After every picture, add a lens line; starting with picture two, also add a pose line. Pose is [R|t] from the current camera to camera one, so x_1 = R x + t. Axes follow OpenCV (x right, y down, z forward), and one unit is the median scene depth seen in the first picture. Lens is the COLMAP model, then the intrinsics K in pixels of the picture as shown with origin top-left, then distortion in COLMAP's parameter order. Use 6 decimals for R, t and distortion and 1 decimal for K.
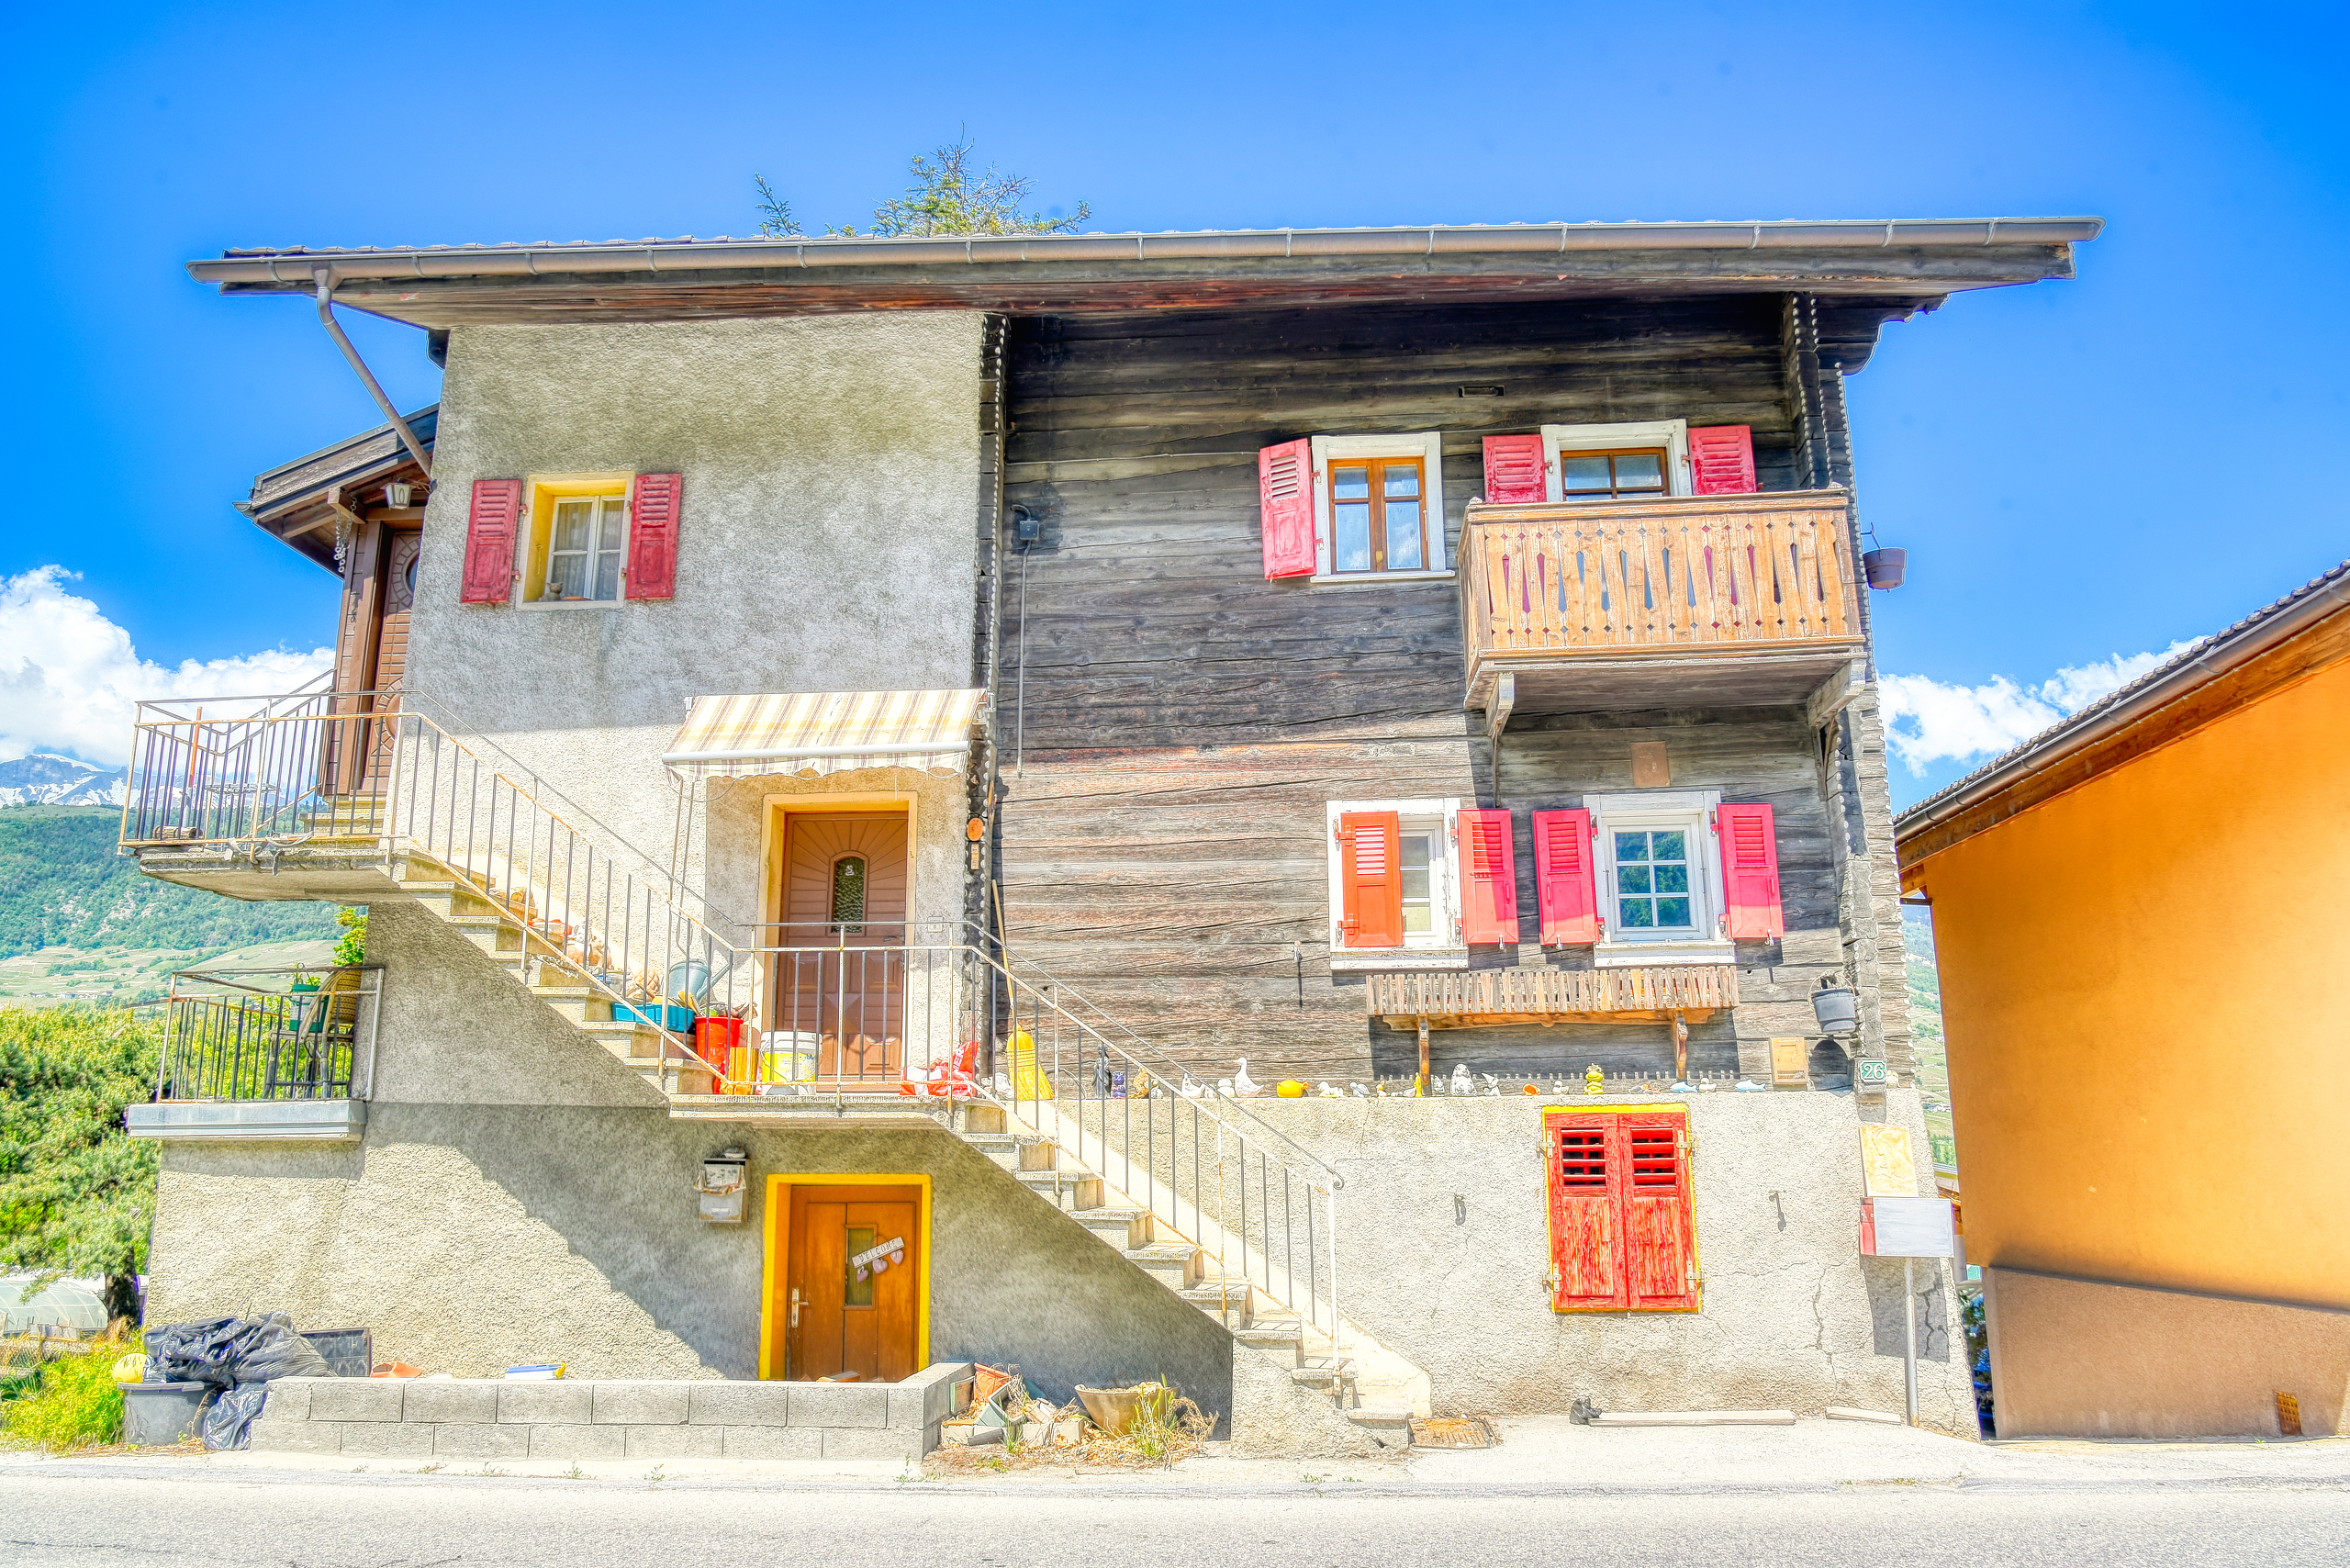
lens RADIAL K [[1642.9, 0, 1180.6], [0, 1642.9, 765.6], [0, 0, 1]] dist [-0.047846, 0.007714]
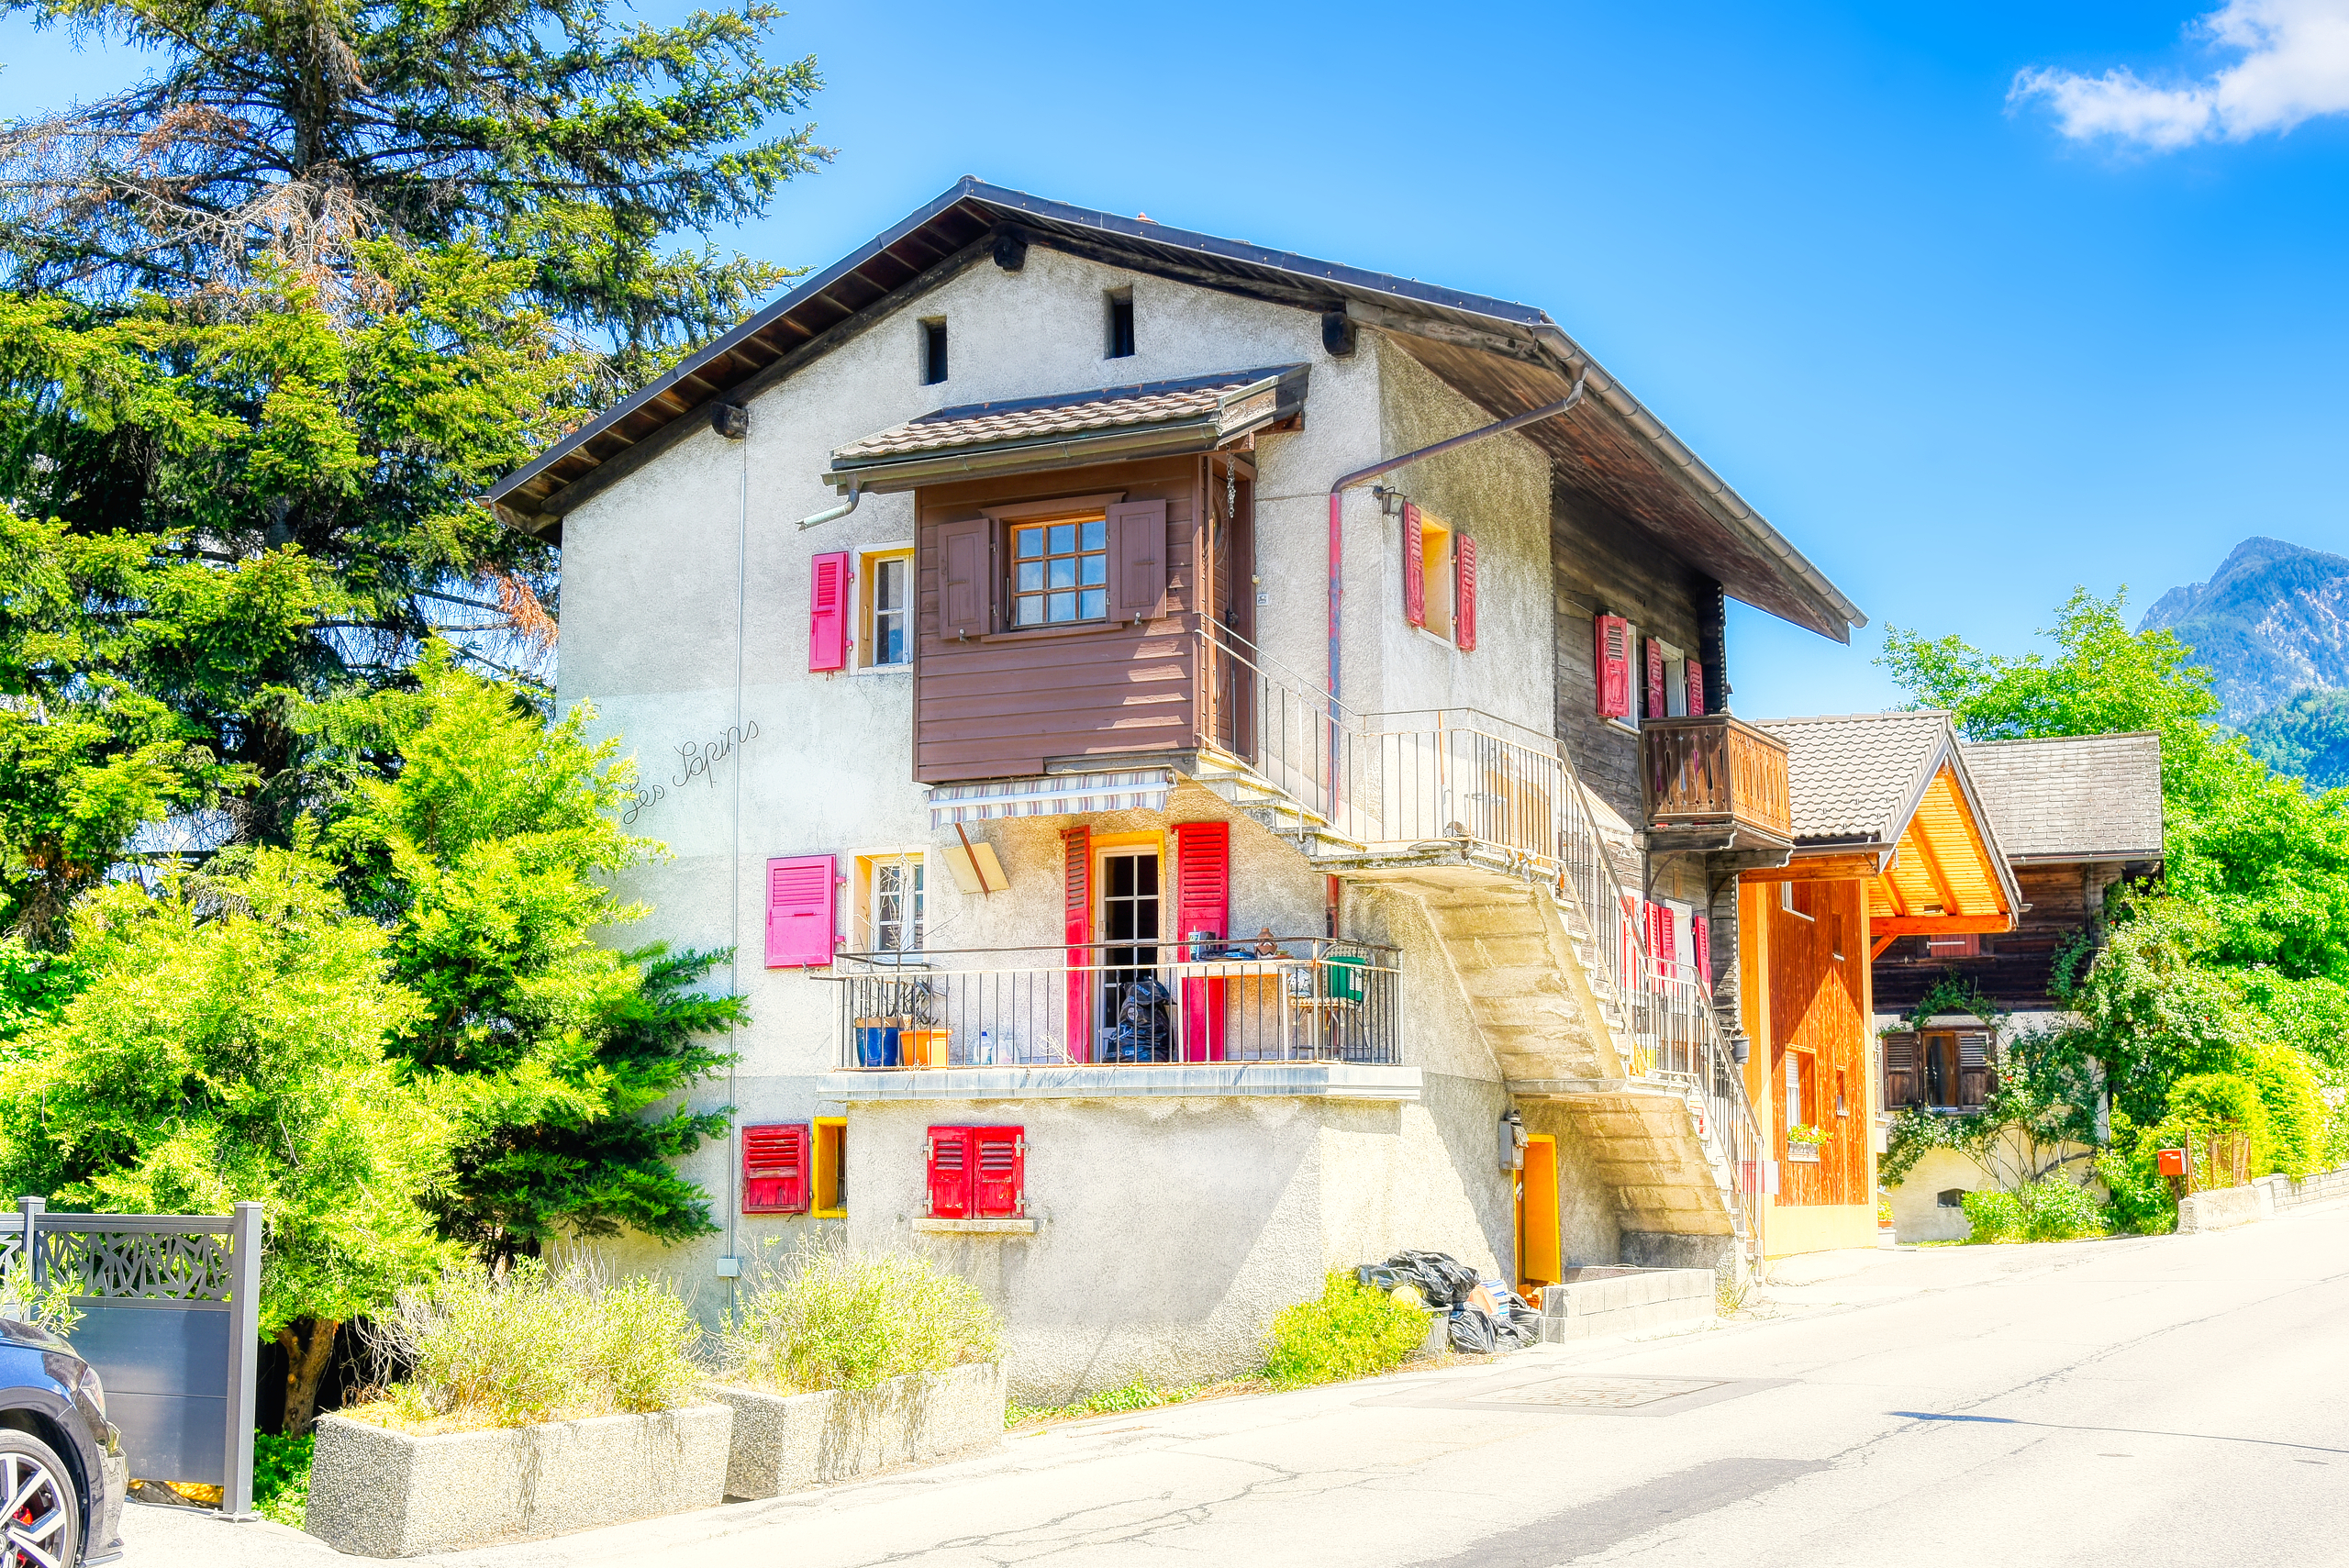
lens RADIAL K [[2632.9, 0, 1171.7], [0, 2632.9, 797.1], [0, 0, 1]] dist [-0.049411, 0.000000]
pose [[0.412452, 0.134357, 0.901017, -2.227587], [-0.225820, 0.973274, -0.041760, 0.134654], [-0.882547, -0.186243, 0.431769, 0.377922]]
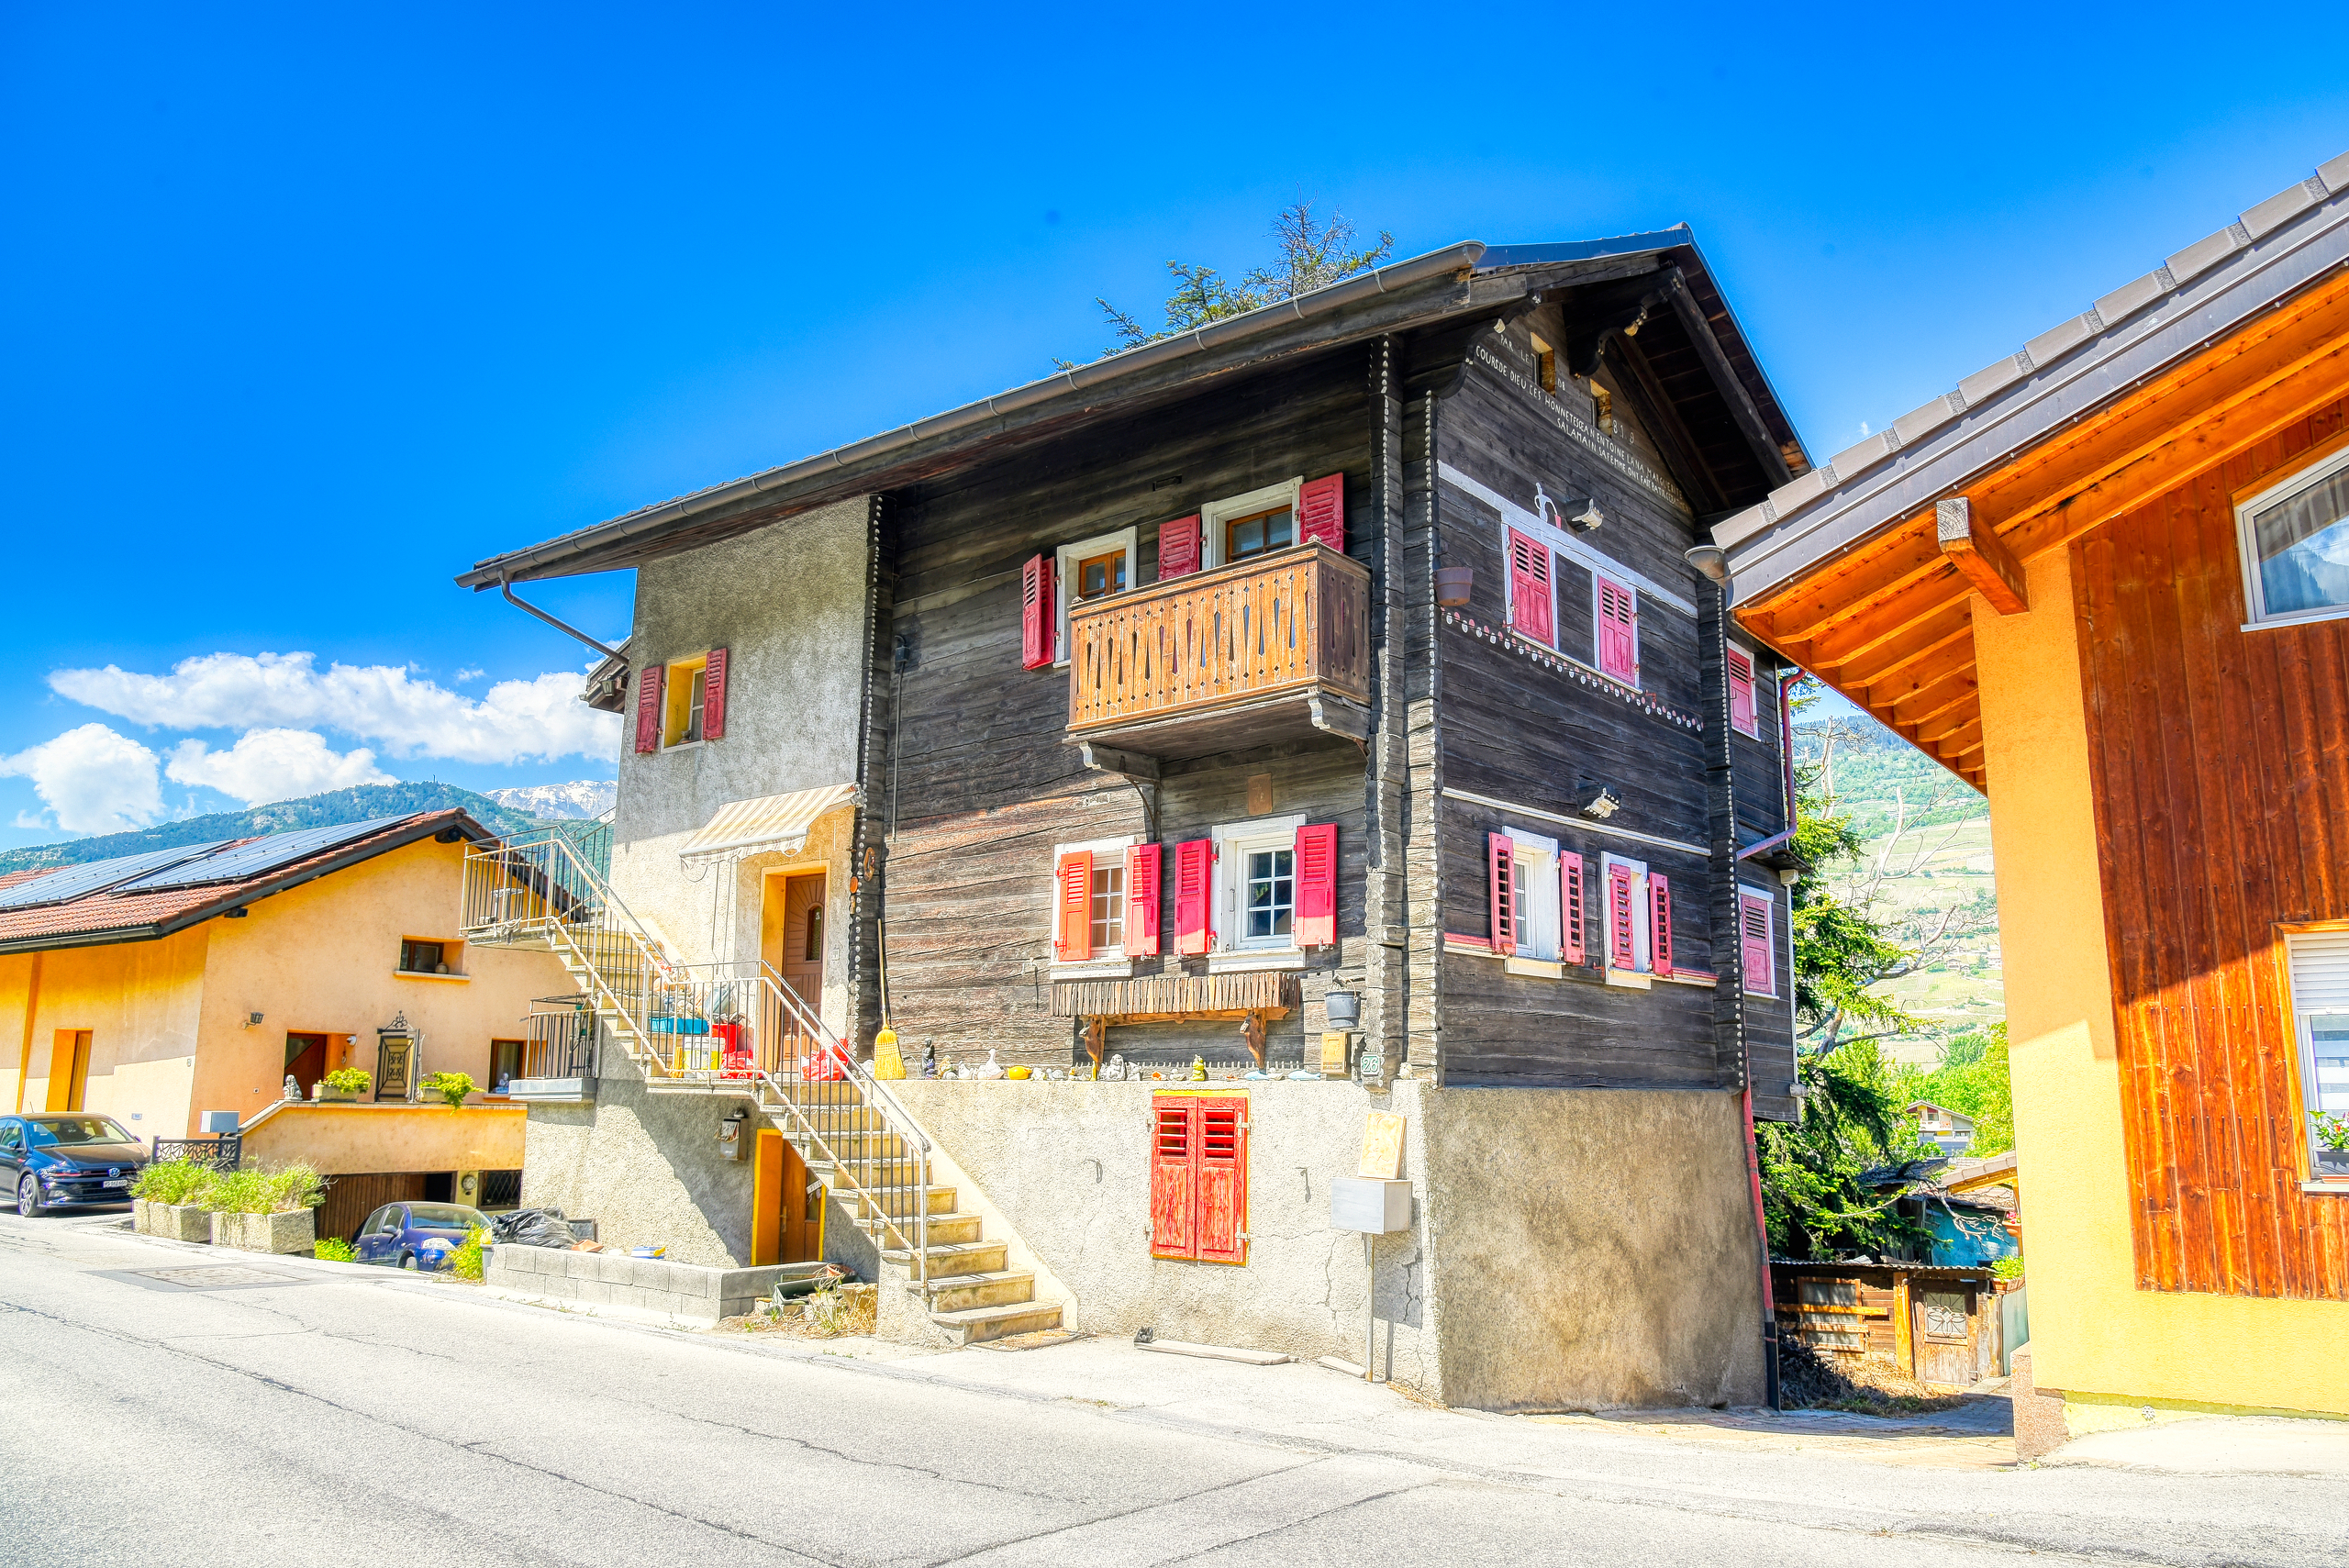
lens RADIAL K [[1642.0, 0, 1171.0], [0, 1642.0, 766.0], [0, 0, 1]] dist [-0.047846, 0.007714]
pose [[0.819396, -0.101257, -0.564213, 0.889464], [0.125172, 0.992128, 0.003731, -0.032670], [0.559394, -0.073681, 0.825621, 0.013409]]
